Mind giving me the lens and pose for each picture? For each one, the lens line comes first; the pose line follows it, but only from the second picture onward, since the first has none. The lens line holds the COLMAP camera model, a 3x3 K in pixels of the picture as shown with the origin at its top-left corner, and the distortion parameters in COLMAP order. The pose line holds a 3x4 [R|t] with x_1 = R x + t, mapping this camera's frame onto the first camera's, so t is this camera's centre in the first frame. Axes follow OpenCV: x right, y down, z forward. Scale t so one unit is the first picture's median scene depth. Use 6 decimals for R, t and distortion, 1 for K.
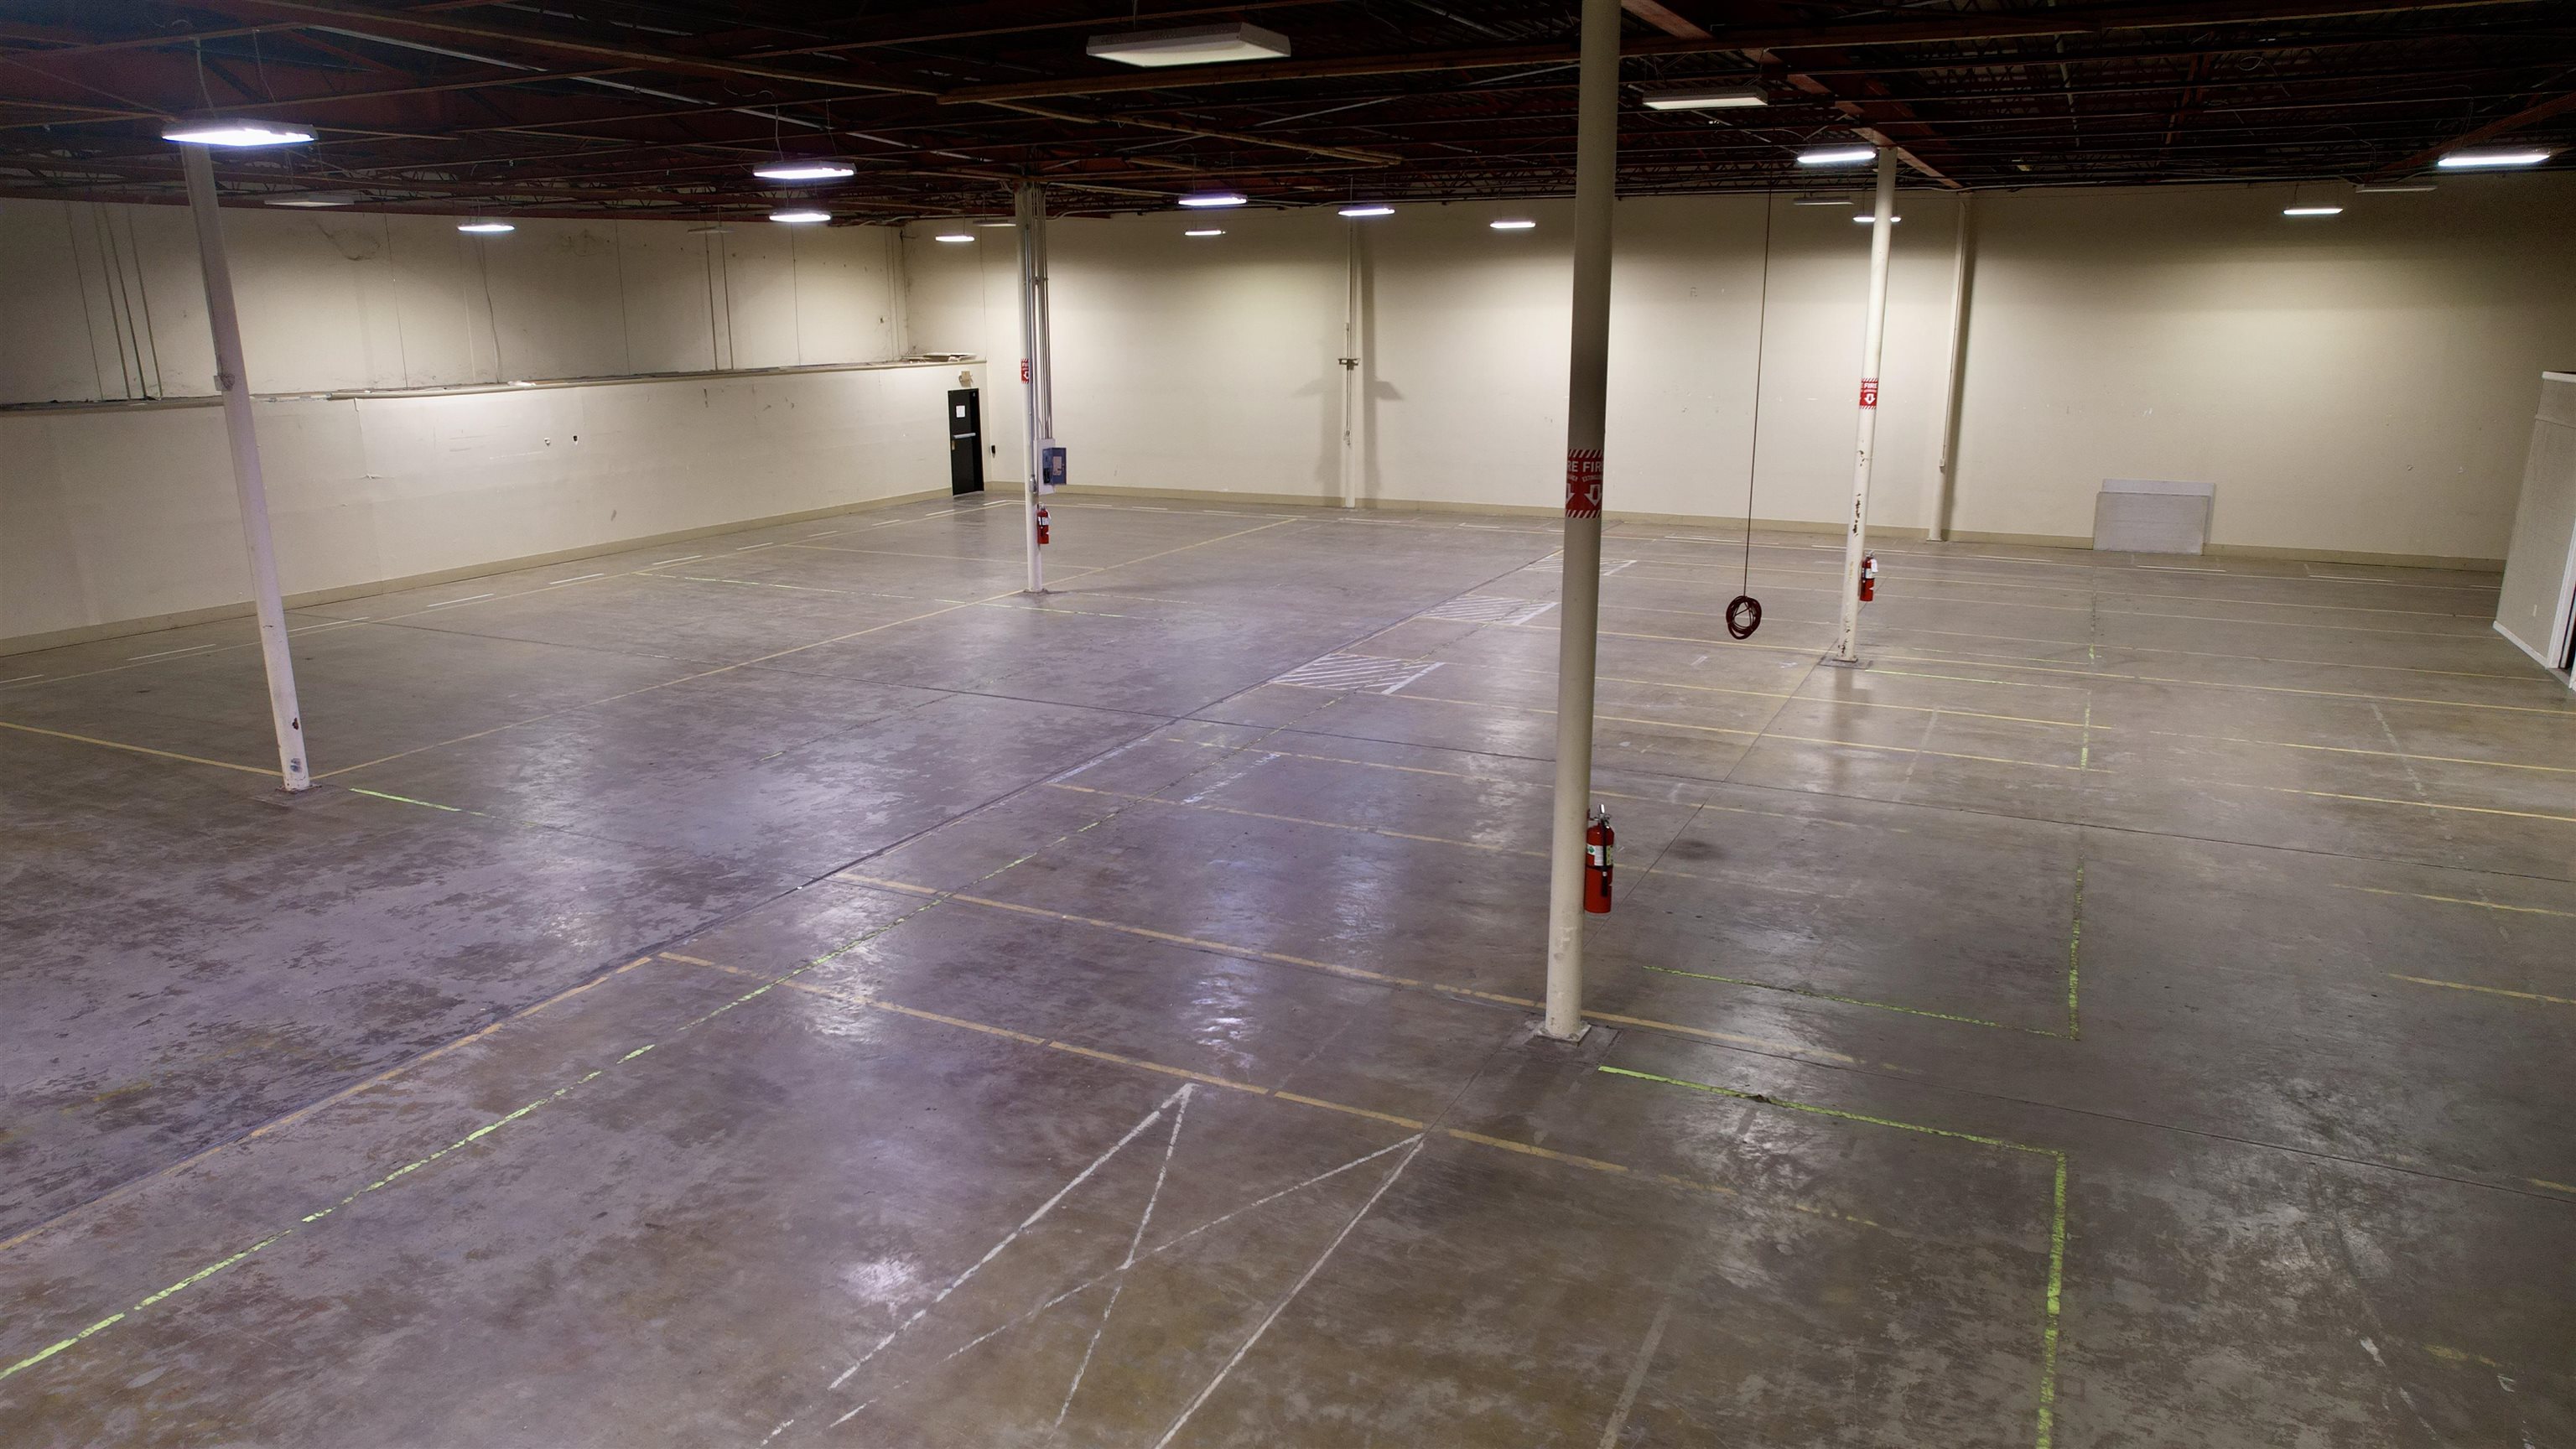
lens RADIAL K [[1645.2, 0, 1290.9], [0, 1645.2, 746.1], [0, 0, 1]] dist [-0.069873, 0.059542]
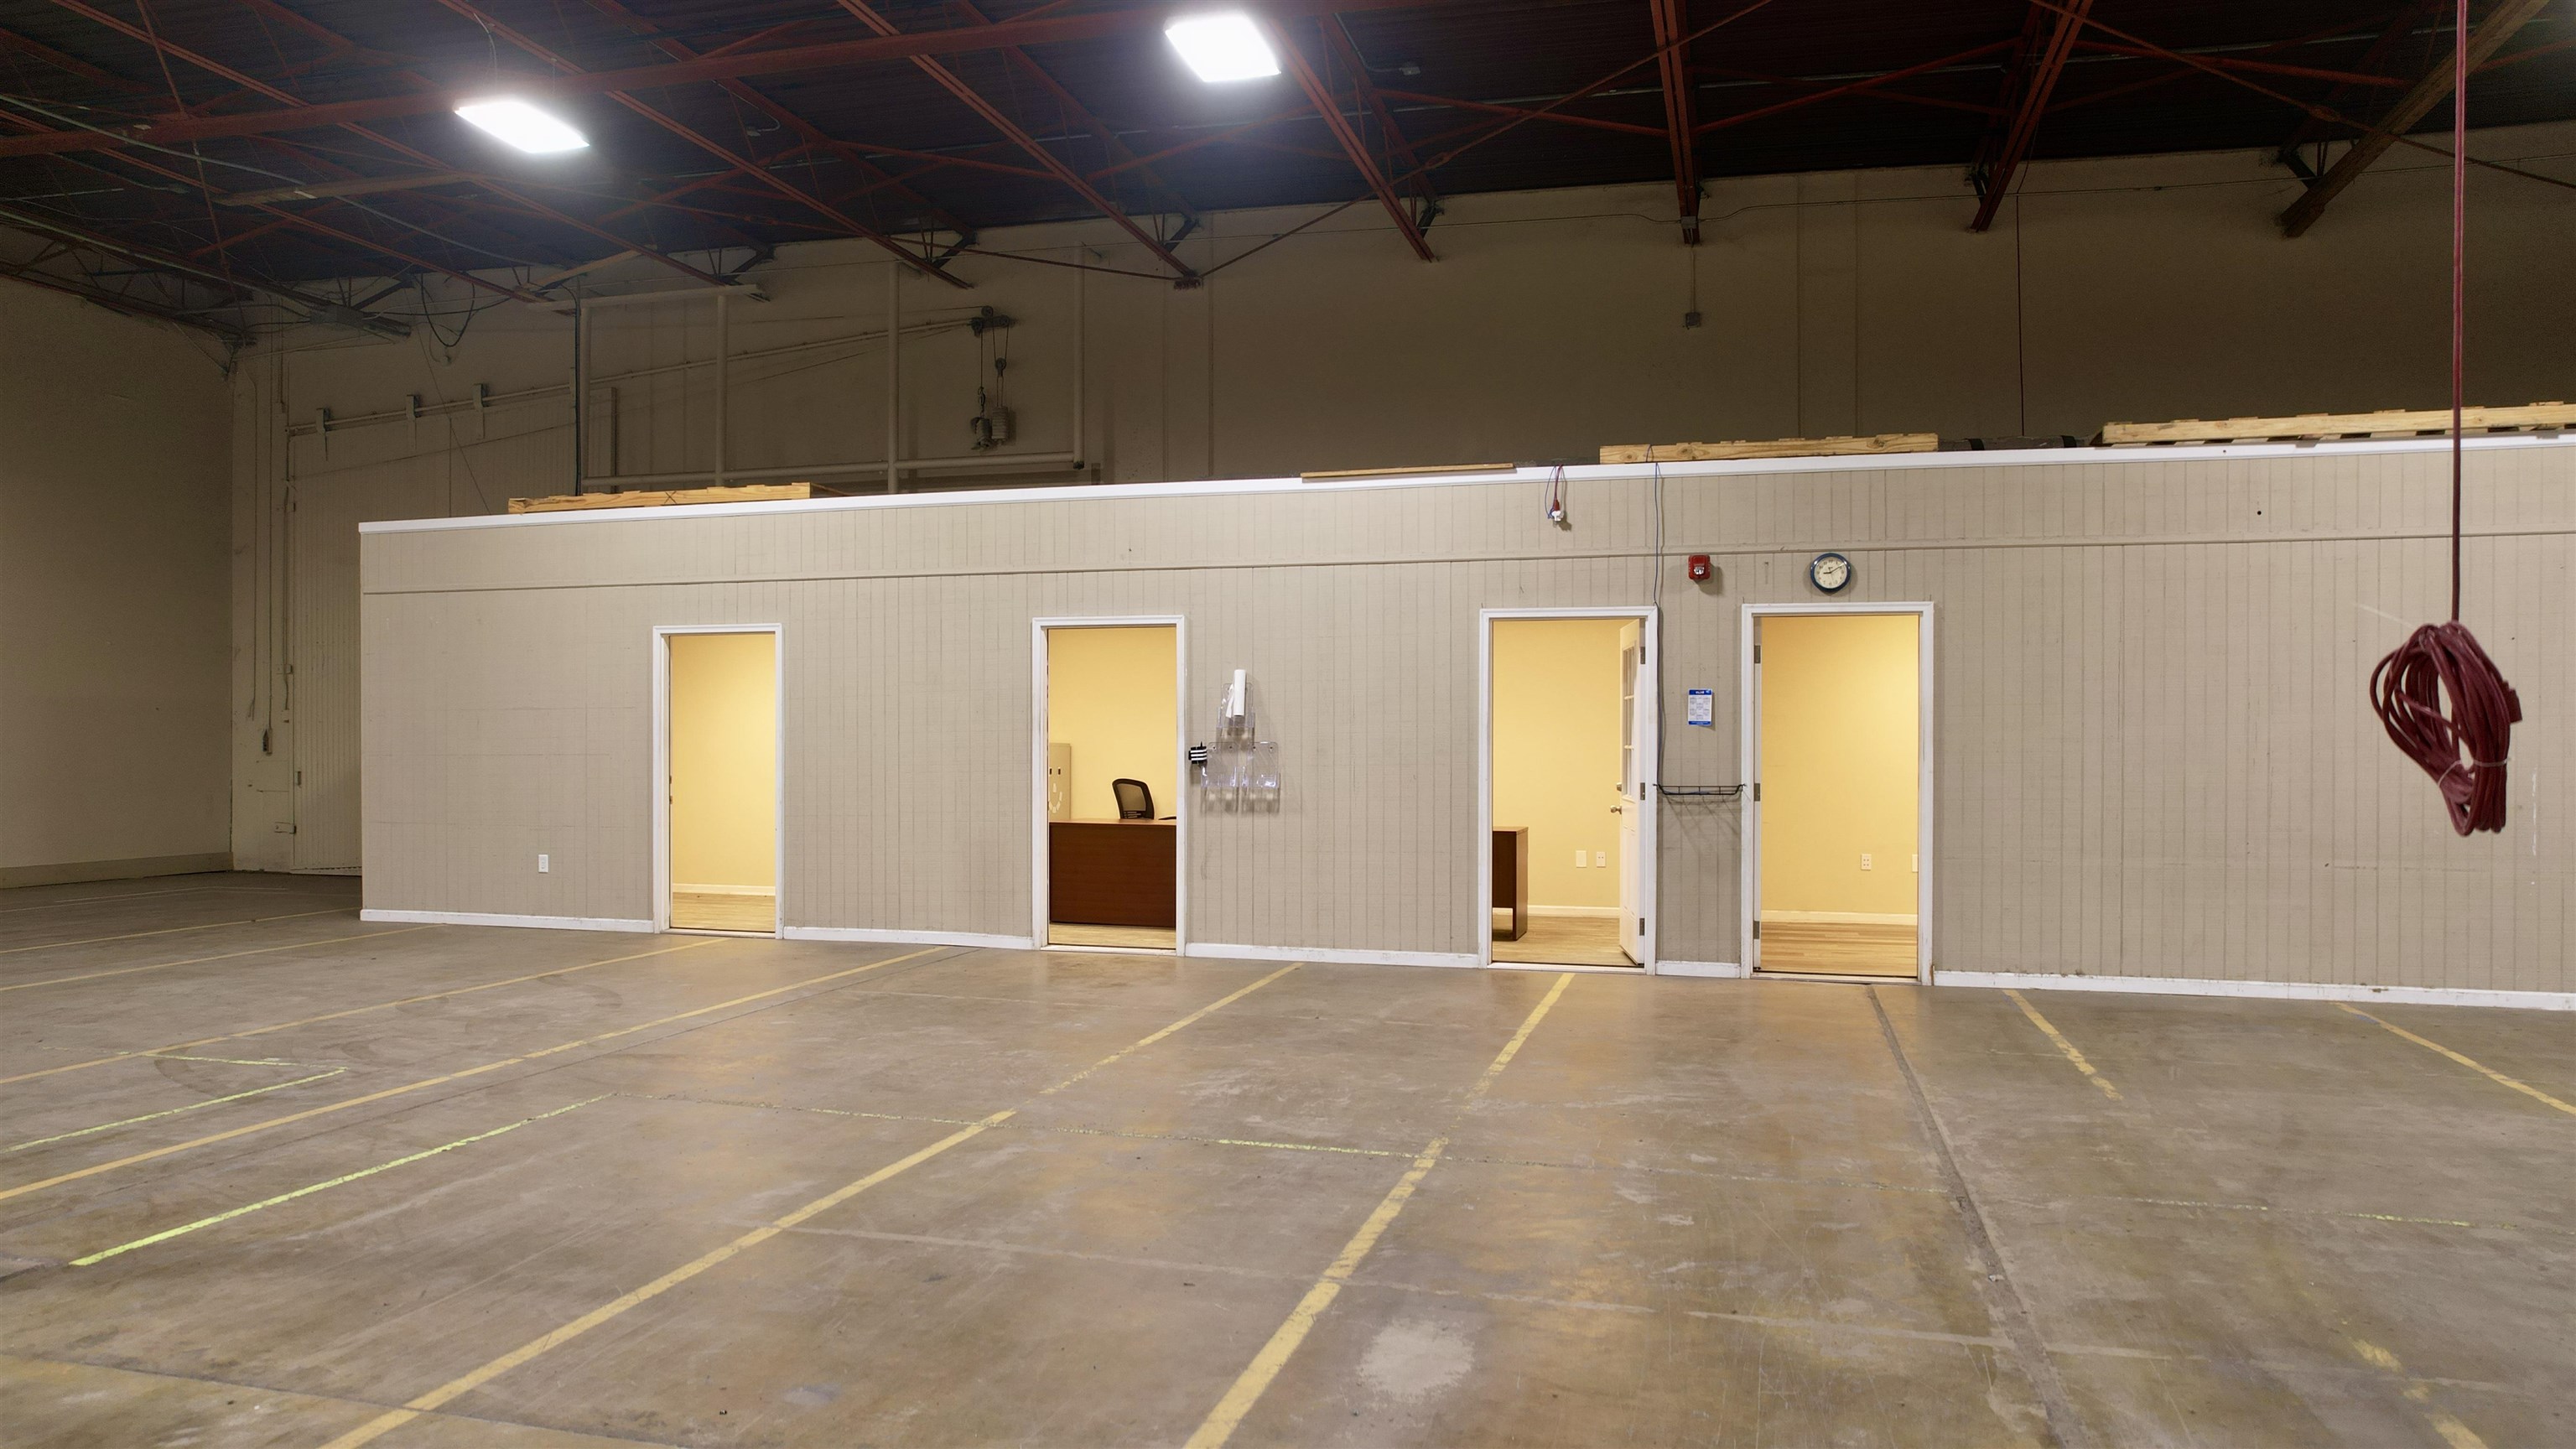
lens RADIAL K [[1645.2, 0, 1281.5], [0, 1645.2, 733.9], [0, 0, 1]] dist [-0.069873, 0.059542]
pose [[-0.172196, 0.003345, 0.985057, 0.083784], [0.253933, 0.966348, 0.041109, -0.101589], [-0.951770, 0.257218, -0.167250, 0.965092]]
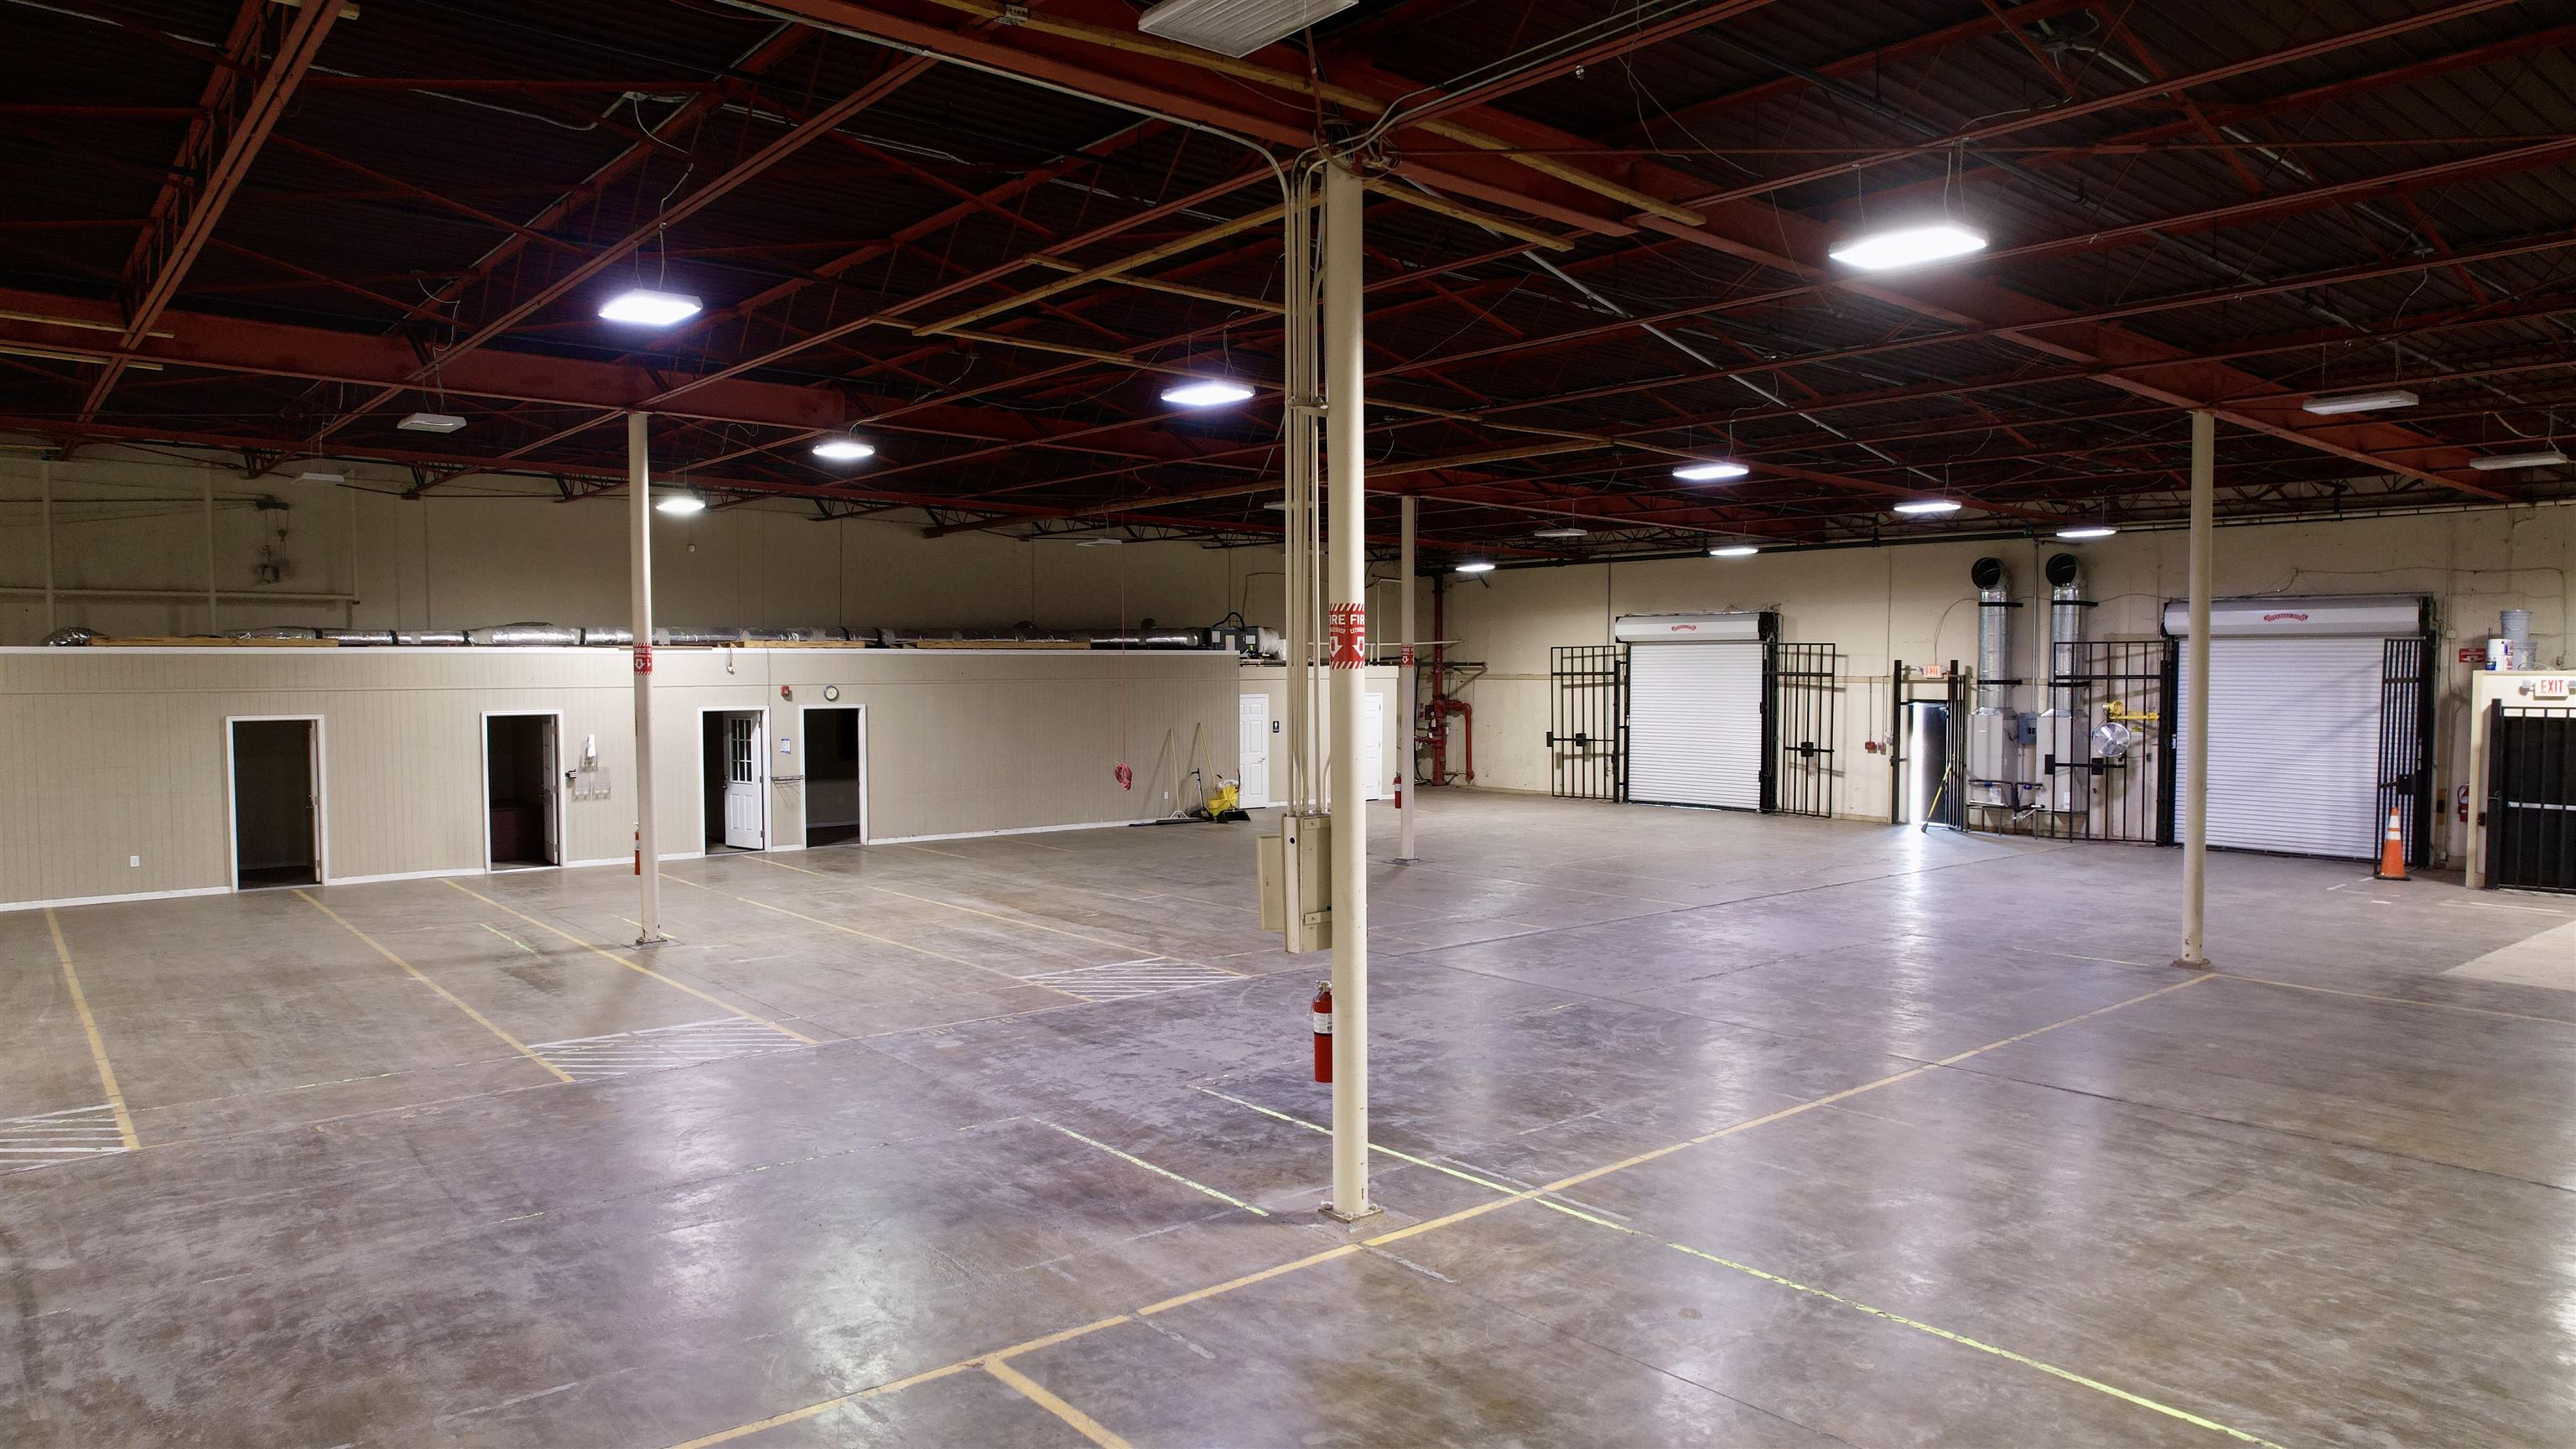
lens RADIAL K [[1645.2, 0, 1281.6], [0, 1645.2, 741.8], [0, 0, 1]] dist [-0.069873, 0.059542]
pose [[-0.909501, -0.016204, 0.415387, -0.430818], [0.111357, 0.953224, 0.281005, -0.445600], [-0.400510, 0.301830, -0.865153, 1.896801]]
